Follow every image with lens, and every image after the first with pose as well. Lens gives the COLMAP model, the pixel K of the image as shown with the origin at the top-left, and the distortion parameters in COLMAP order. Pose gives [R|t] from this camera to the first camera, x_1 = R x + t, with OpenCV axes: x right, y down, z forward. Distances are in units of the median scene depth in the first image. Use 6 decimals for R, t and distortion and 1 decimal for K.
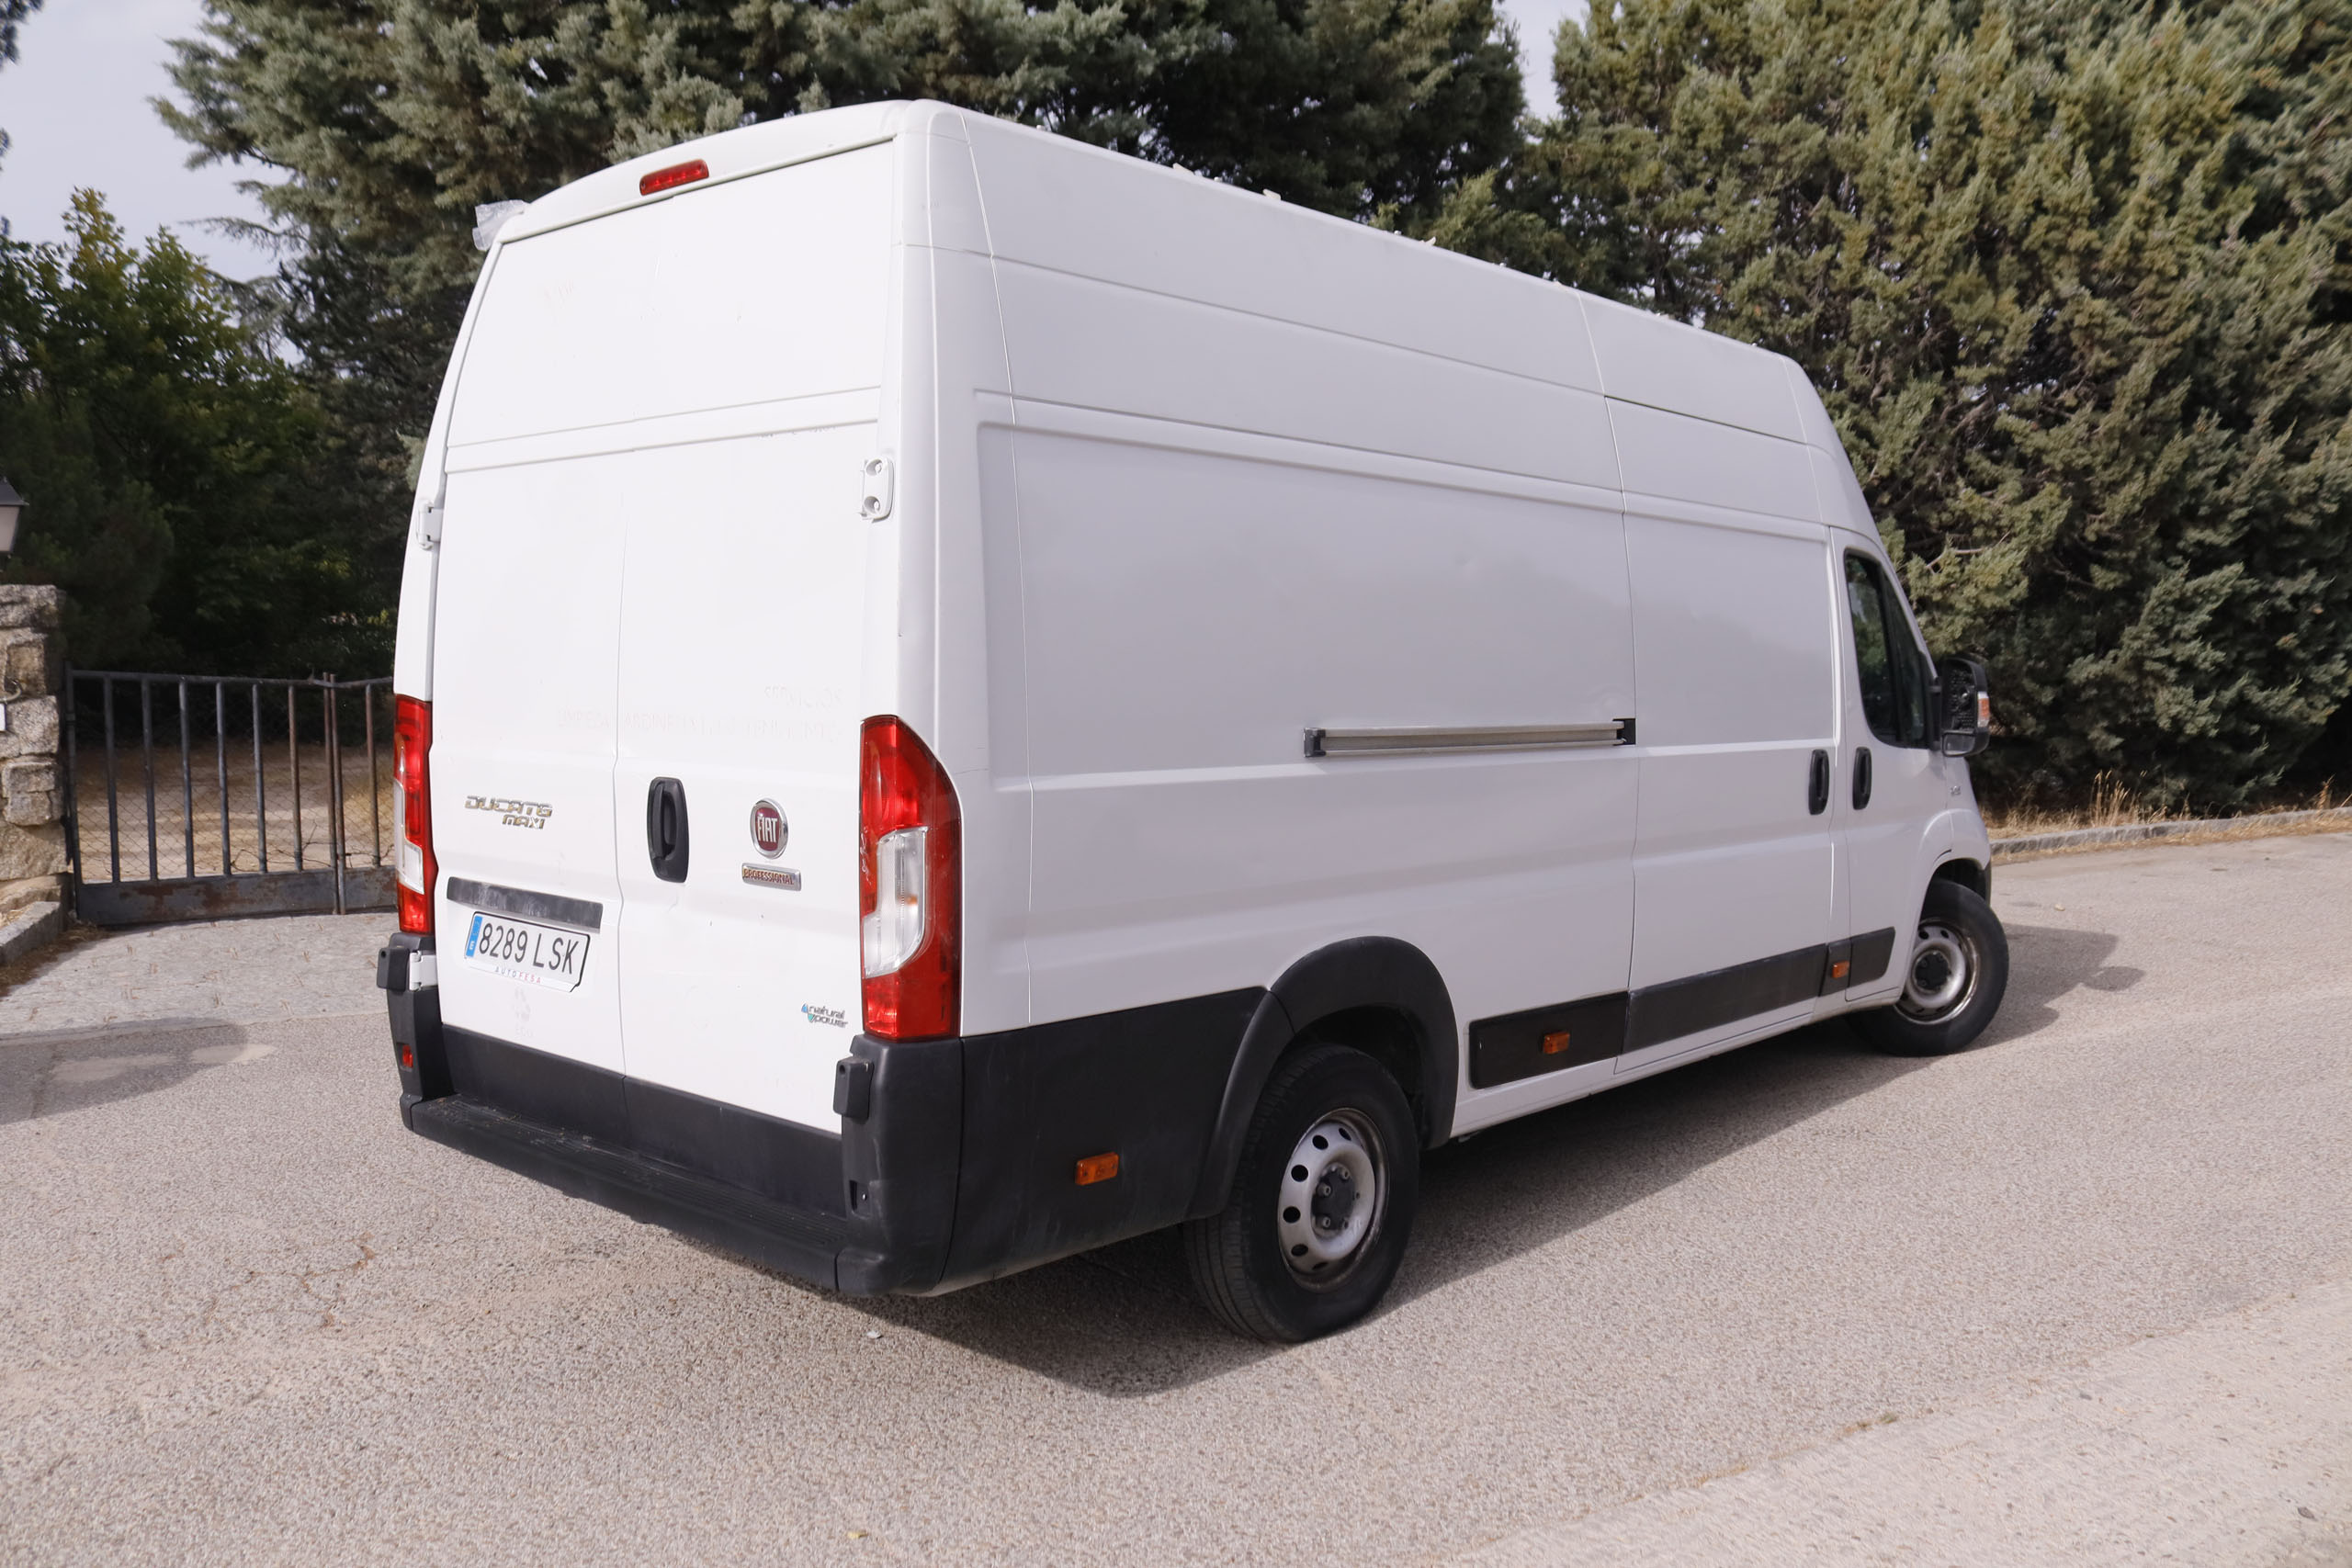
lens RADIAL K [[1988.9, 0, 1168.1], [0, 1988.9, 757.2], [0, 0, 1]] dist [-0.153026, 0.121866]
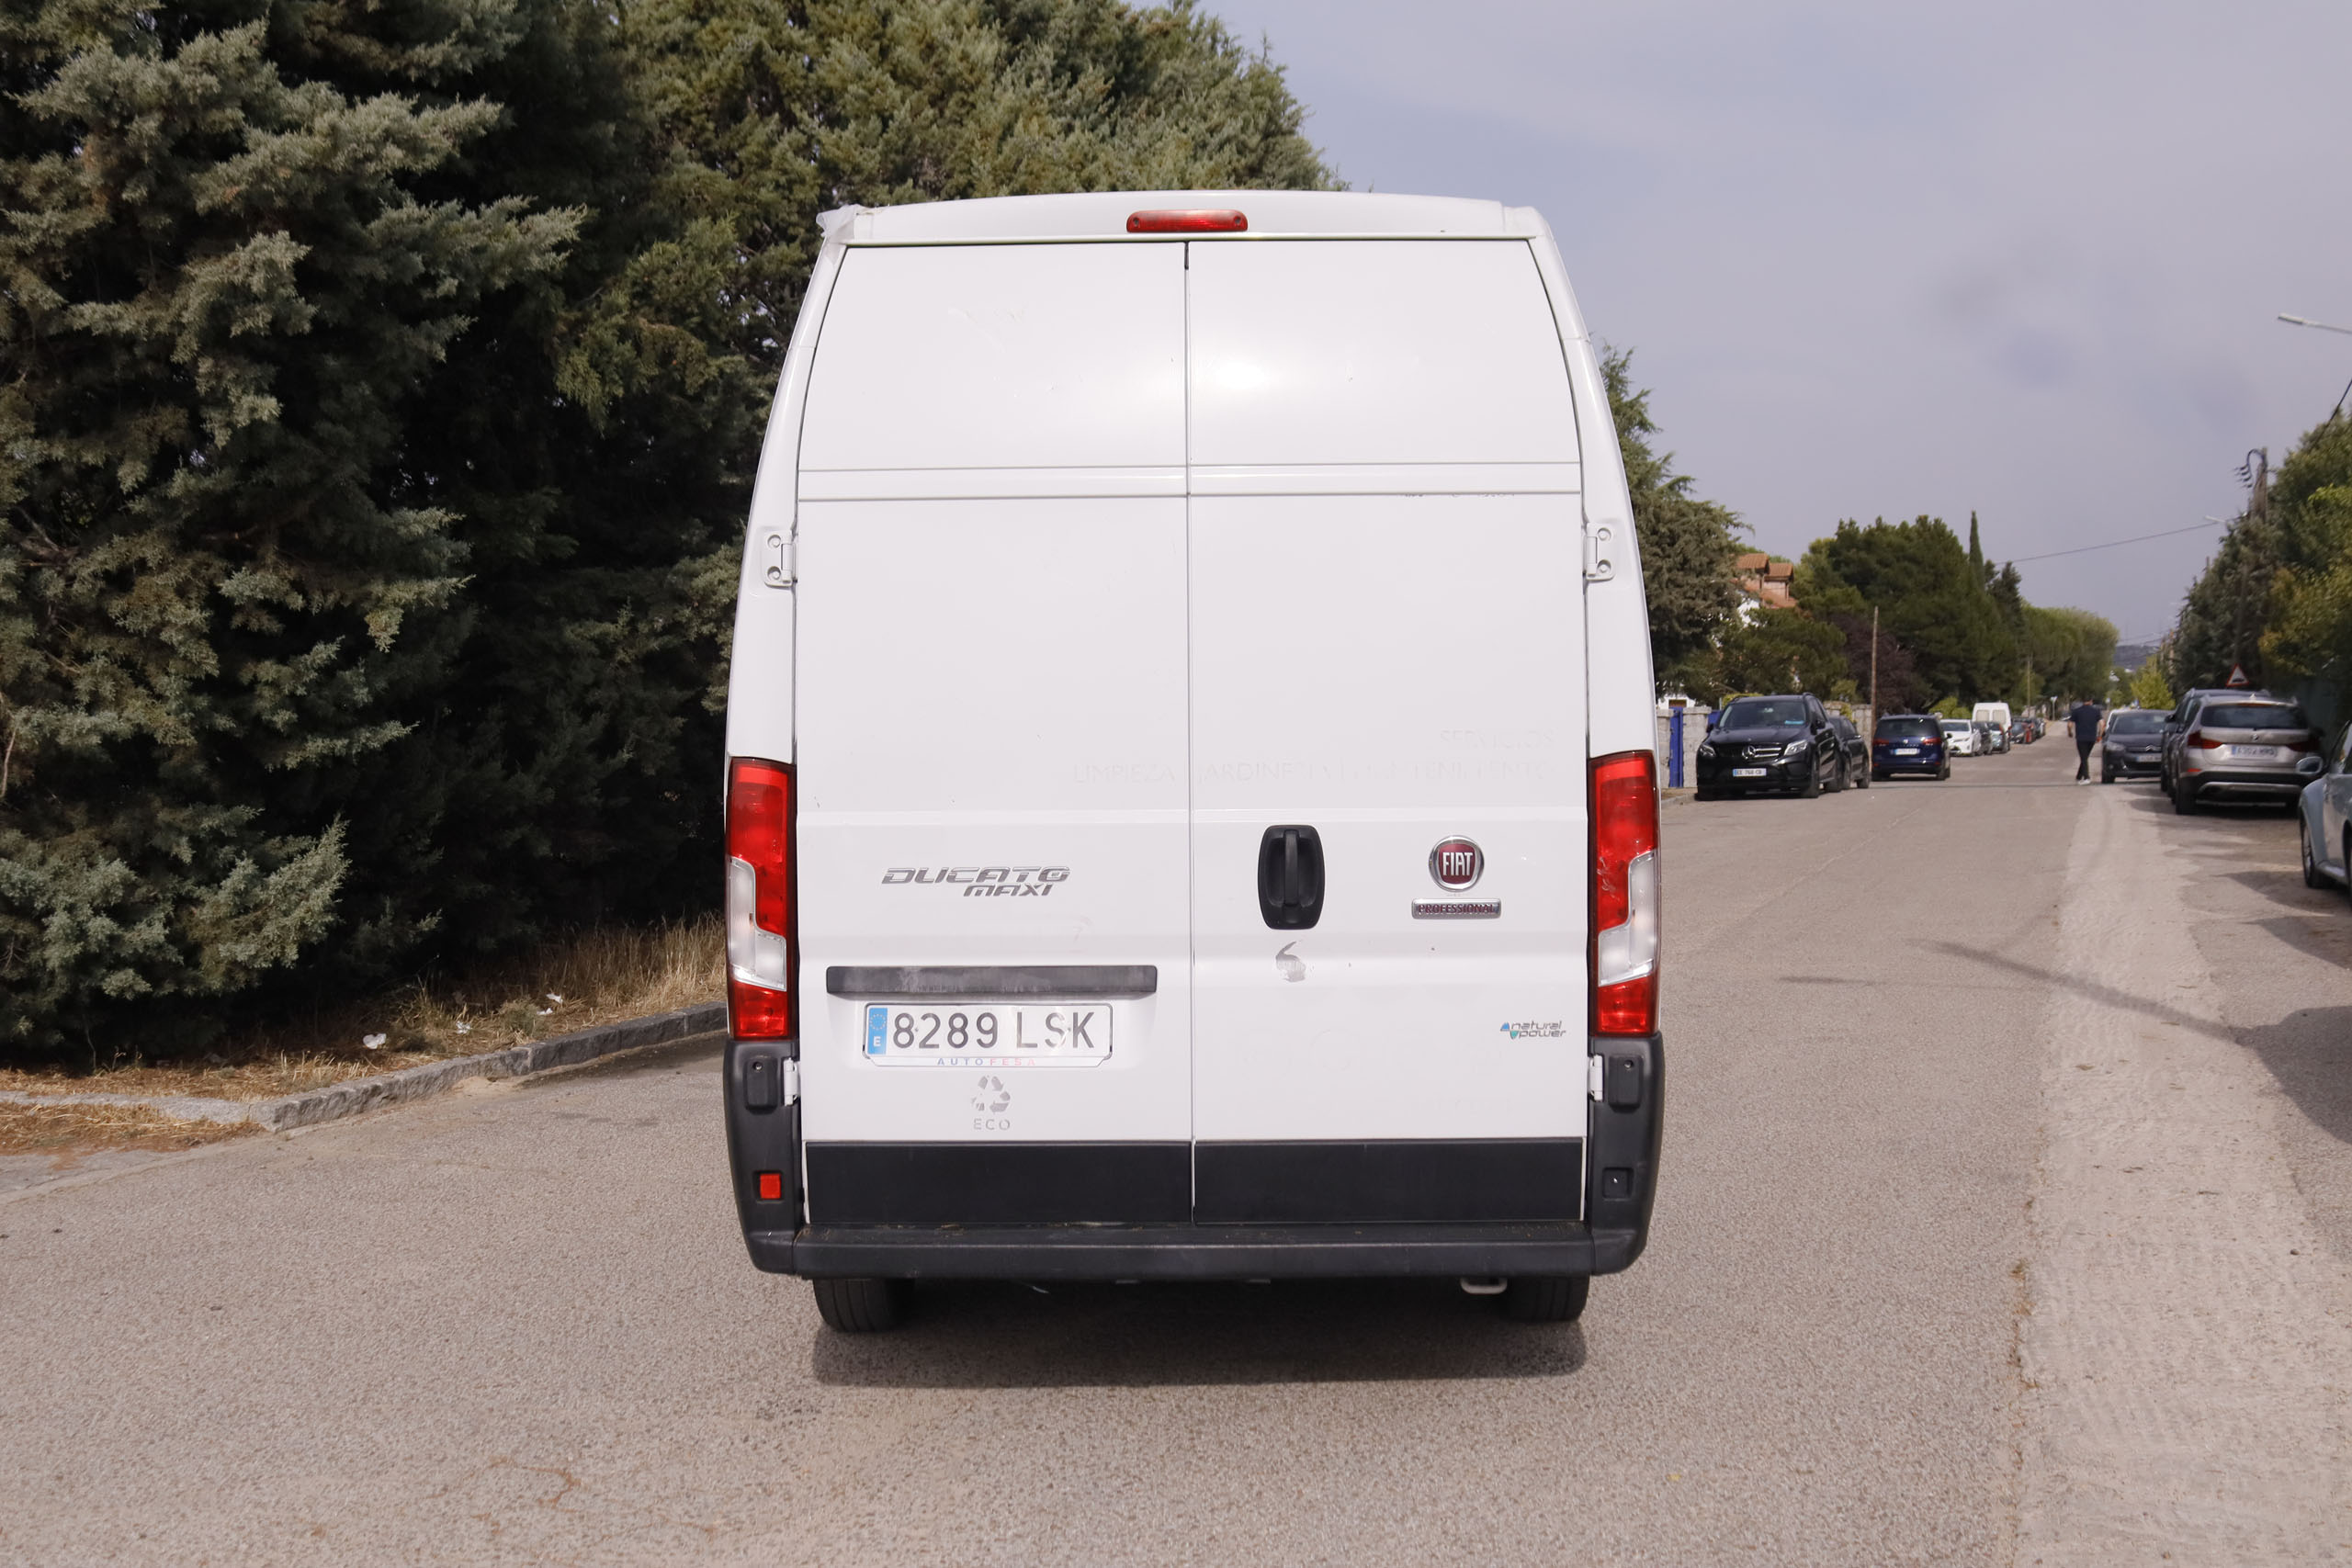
lens RADIAL K [[2378.4, 0, 1173.1], [0, 2378.4, 770.8], [0, 0, 1]] dist [-0.135962, 0.163422]
pose [[0.762908, -0.017969, 0.646257, -0.941668], [0.050253, 0.998238, -0.031567, 0.015517], [-0.644551, 0.056559, 0.762466, 0.098868]]
